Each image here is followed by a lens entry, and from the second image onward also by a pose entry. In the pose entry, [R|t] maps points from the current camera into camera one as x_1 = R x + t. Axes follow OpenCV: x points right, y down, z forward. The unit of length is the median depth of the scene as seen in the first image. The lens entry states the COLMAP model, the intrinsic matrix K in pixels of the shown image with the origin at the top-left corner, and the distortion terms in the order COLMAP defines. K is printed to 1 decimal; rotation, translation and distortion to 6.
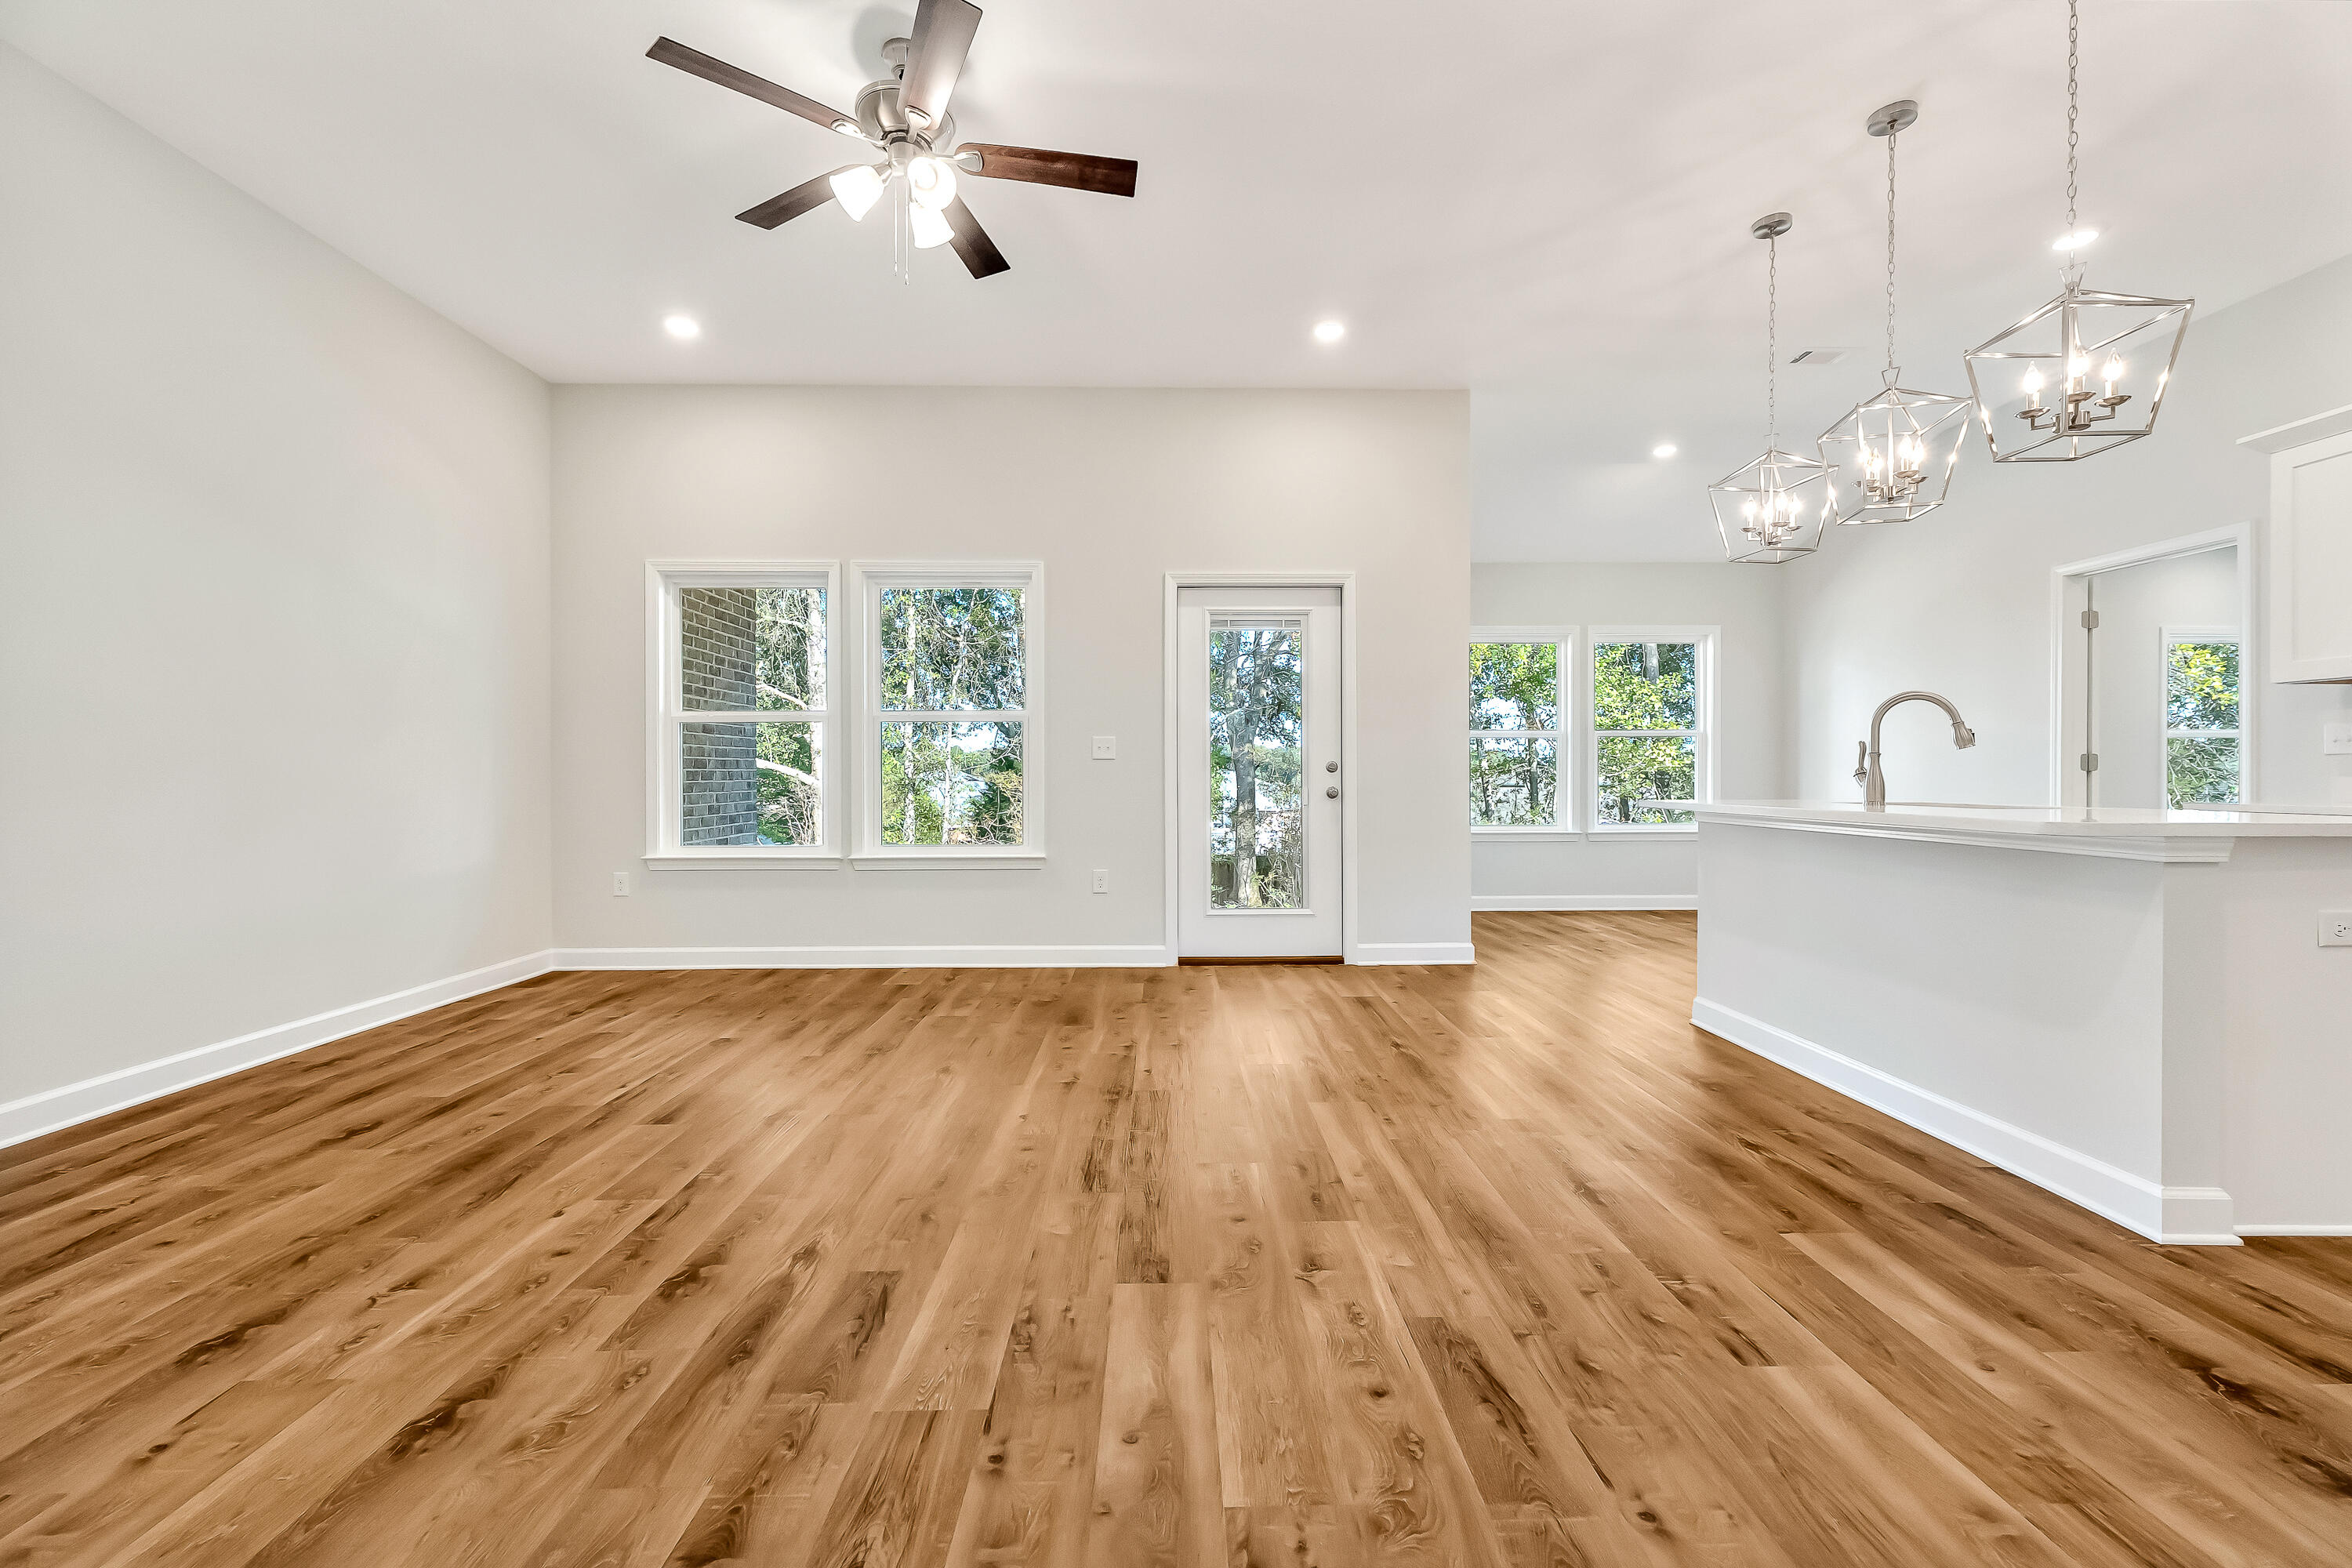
lens RADIAL K [[986.4, 0, 1186.0], [0, 986.4, 781.7], [0, 0, 1]] dist [0.005417, 0.000213]
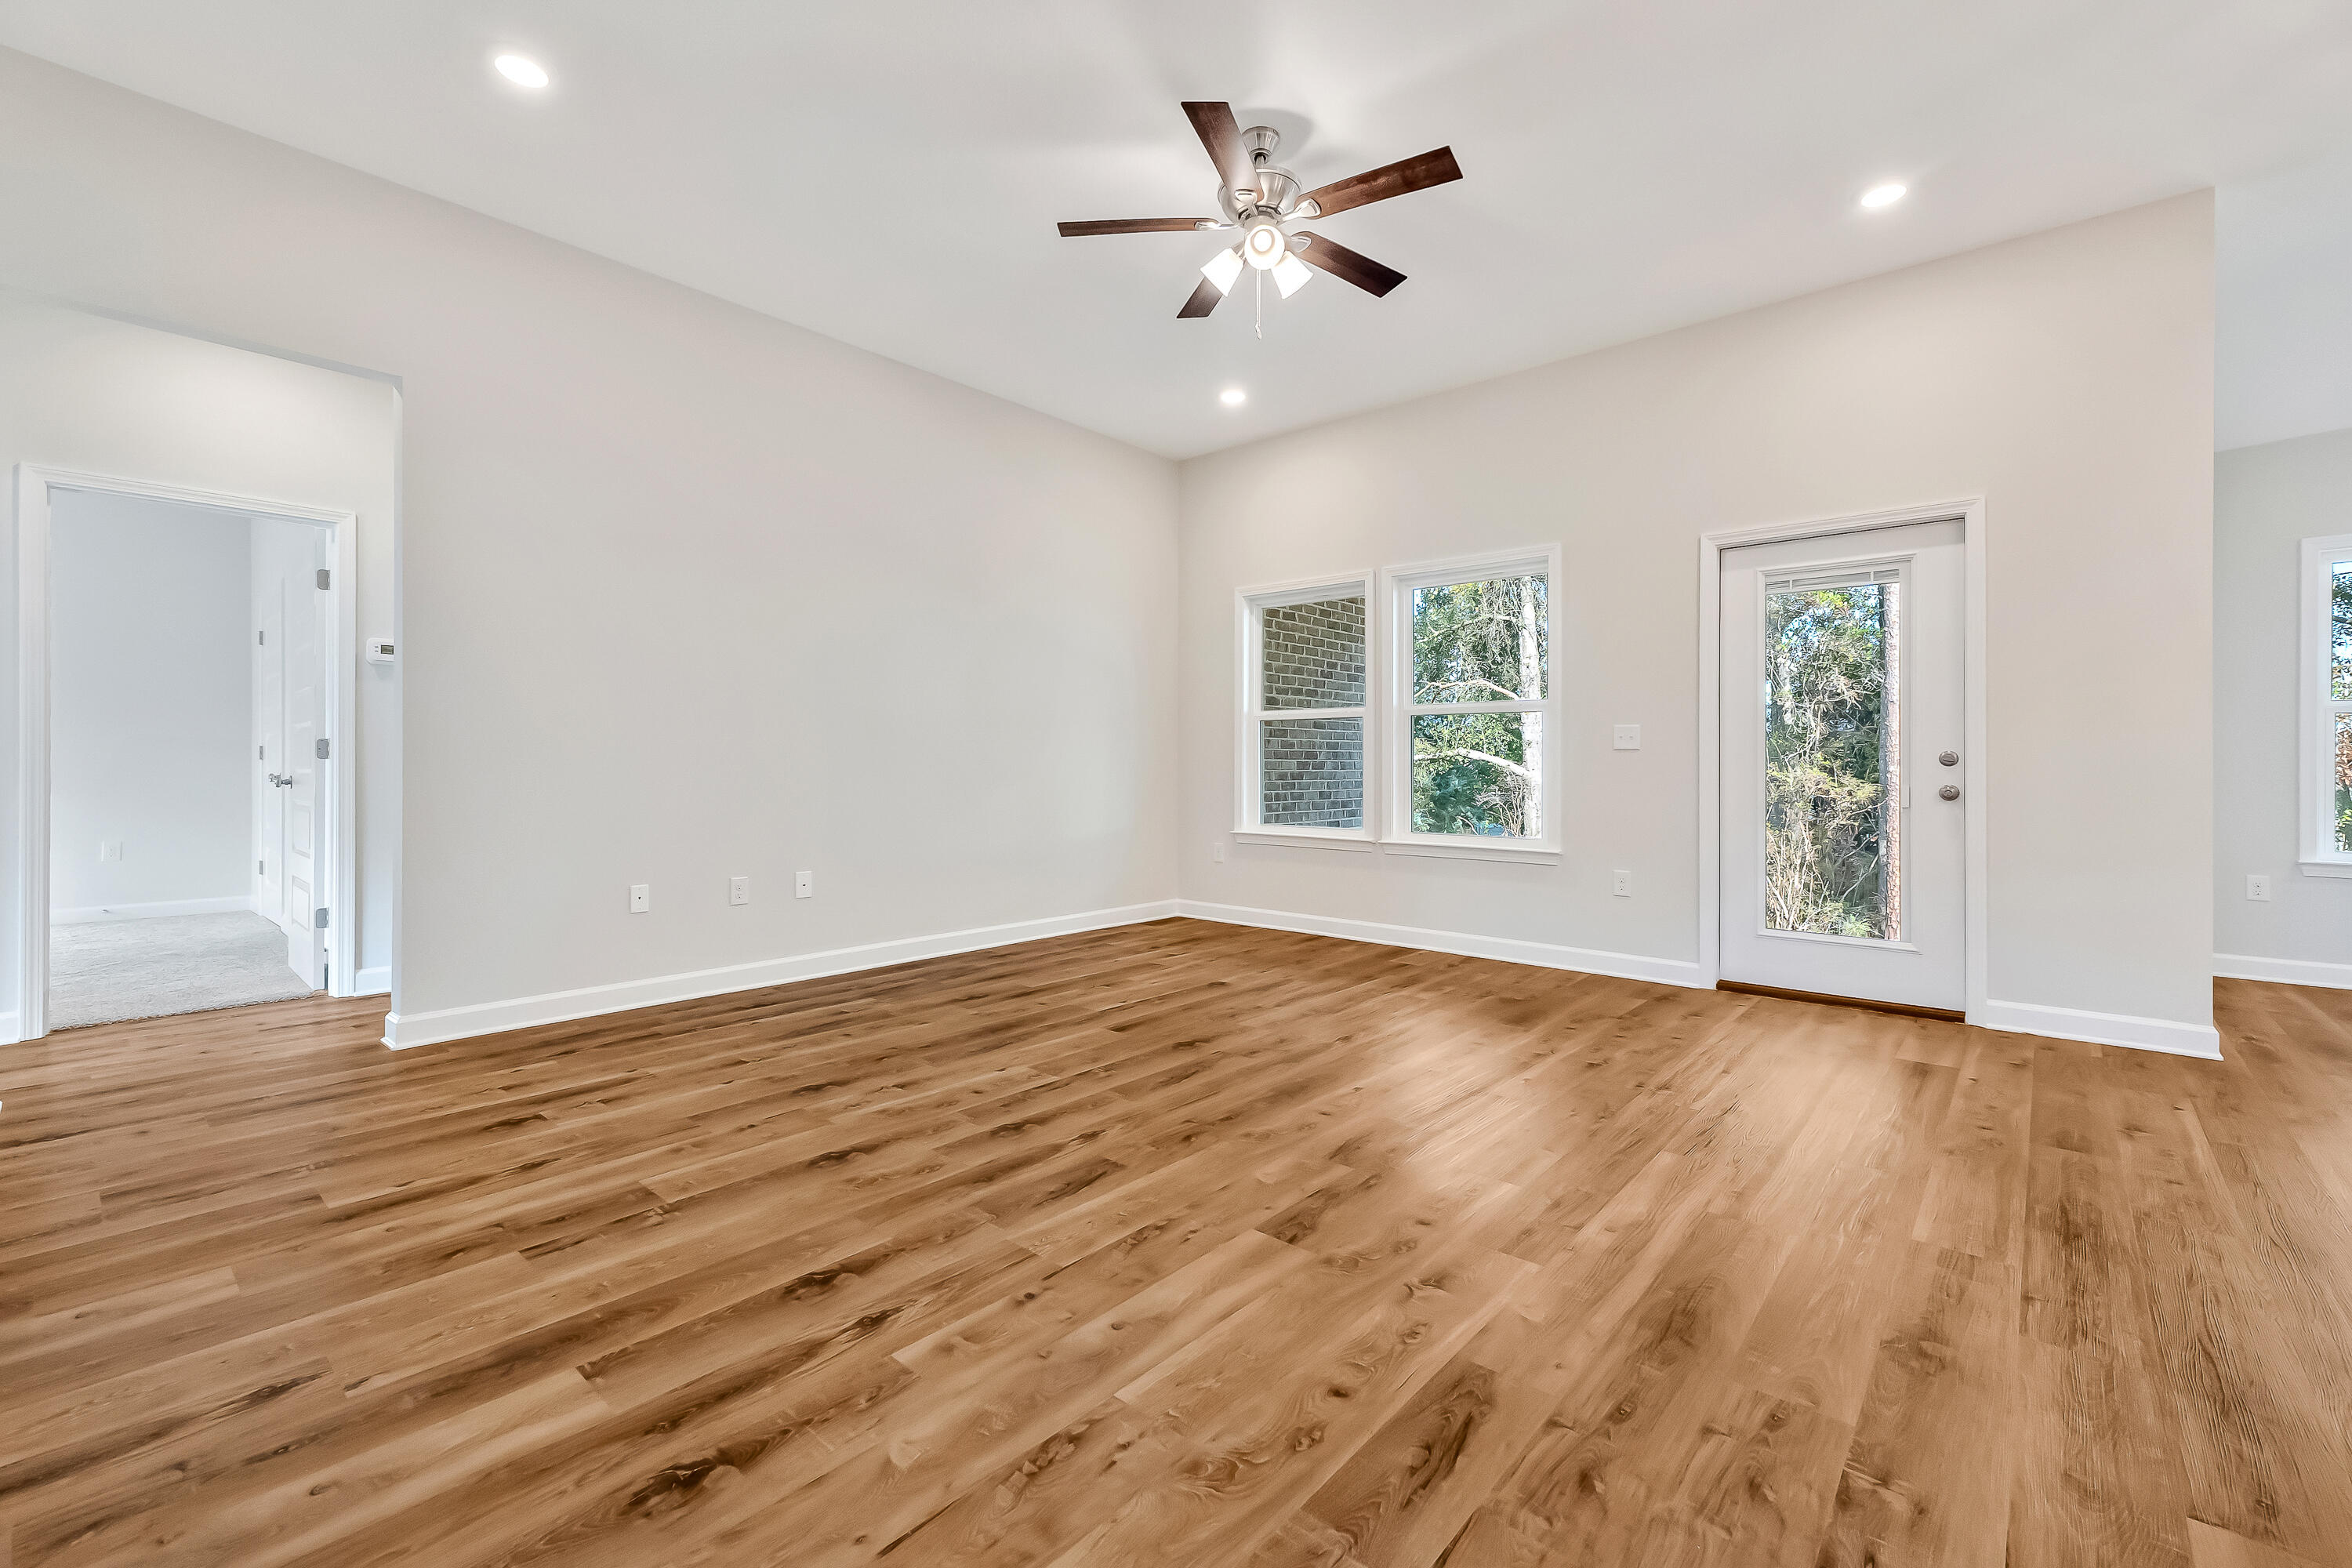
lens RADIAL K [[989.5, 0, 1184.2], [0, 989.5, 770.7], [0, 0, 1]] dist [0.003933, 0.000376]
pose [[0.740712, 0.009381, -0.671757, 0.458516], [-0.010591, 0.999941, 0.002285, -0.002371], [0.671739, 0.005422, 0.740768, 0.098632]]
